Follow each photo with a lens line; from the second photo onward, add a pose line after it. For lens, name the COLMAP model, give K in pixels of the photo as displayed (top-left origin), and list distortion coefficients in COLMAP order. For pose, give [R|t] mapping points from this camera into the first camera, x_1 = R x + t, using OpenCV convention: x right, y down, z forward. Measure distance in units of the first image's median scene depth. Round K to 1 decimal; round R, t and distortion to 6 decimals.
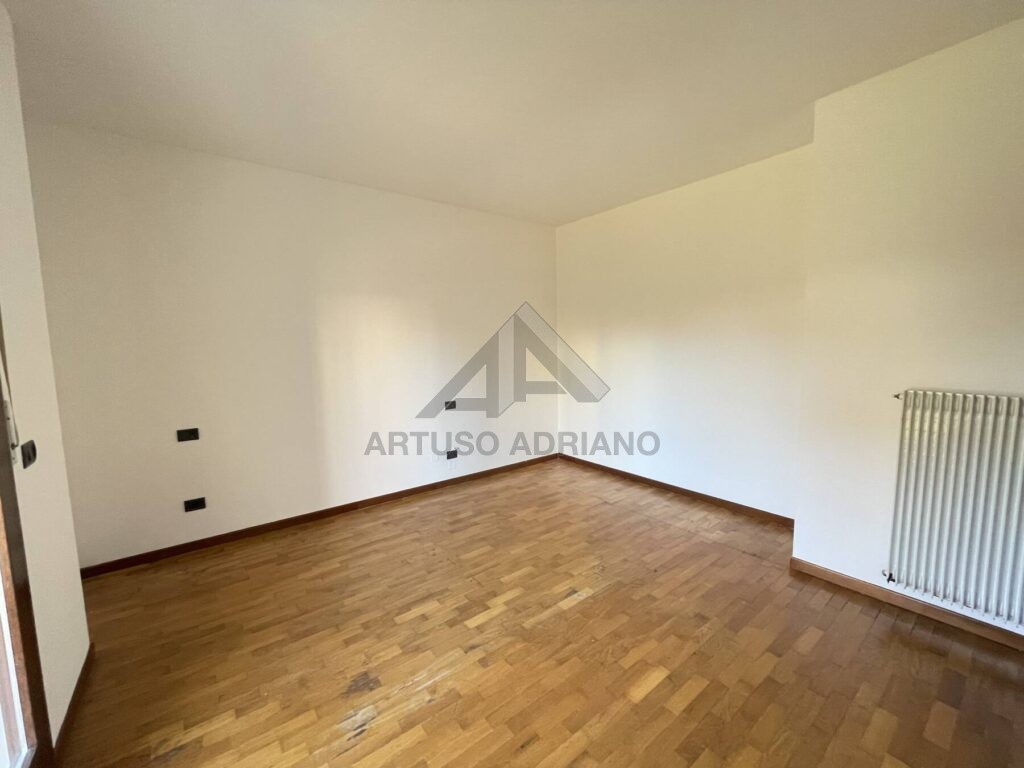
lens RADIAL K [[410.6, 0, 512.9], [0, 410.6, 385.2], [0, 0, 1]] dist [-0.001213, -0.000313]
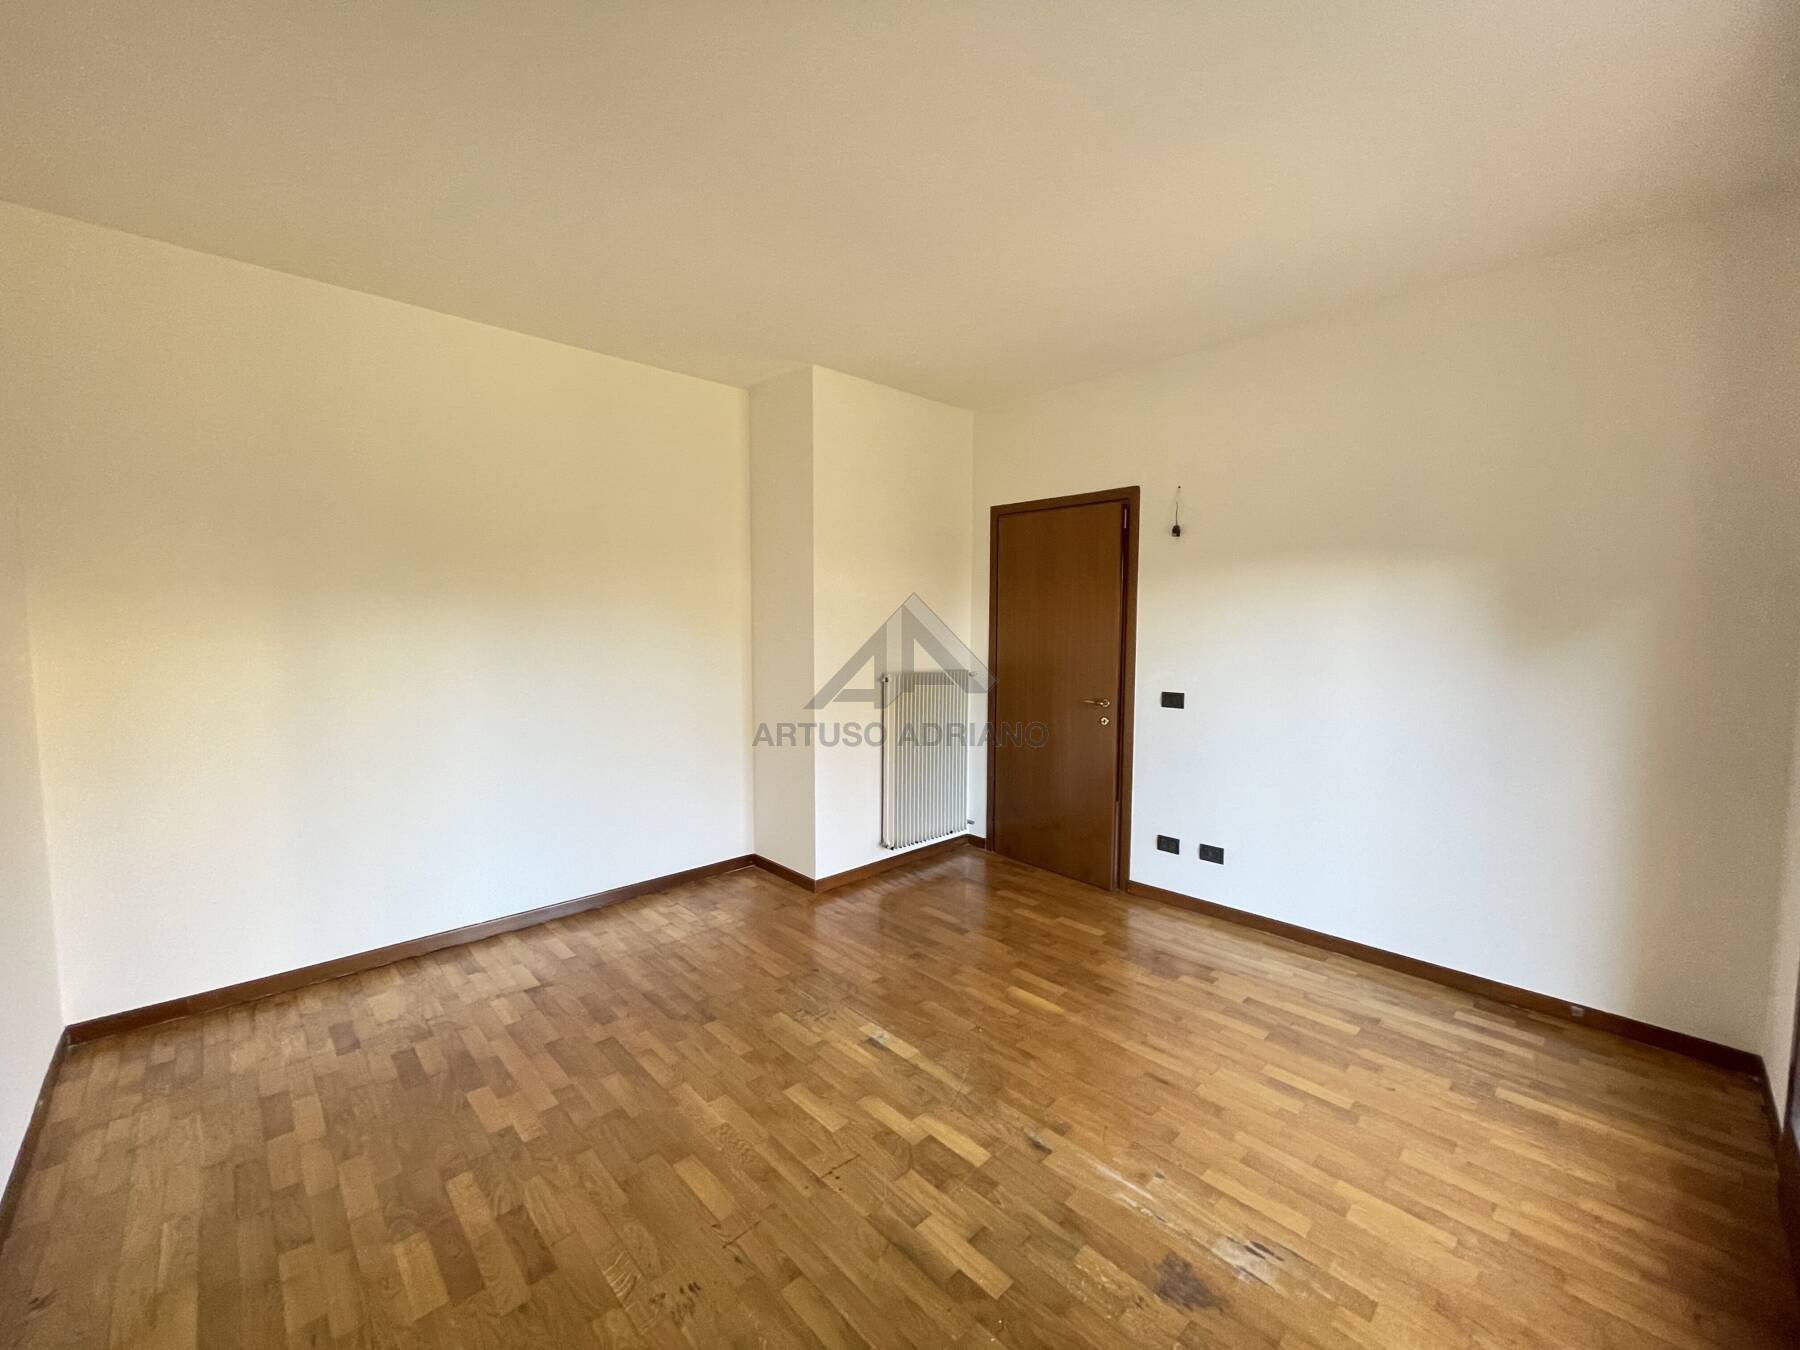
lens RADIAL K [[721.7, 0, 900.7], [0, 721.7, 676.3], [0, 0, 1]] dist [-0.001213, -0.000313]
pose [[-0.100546, -0.056532, 0.993325, -0.890875], [0.101704, 0.992571, 0.066784, -0.094826], [-0.989721, 0.107740, -0.094049, 1.019482]]
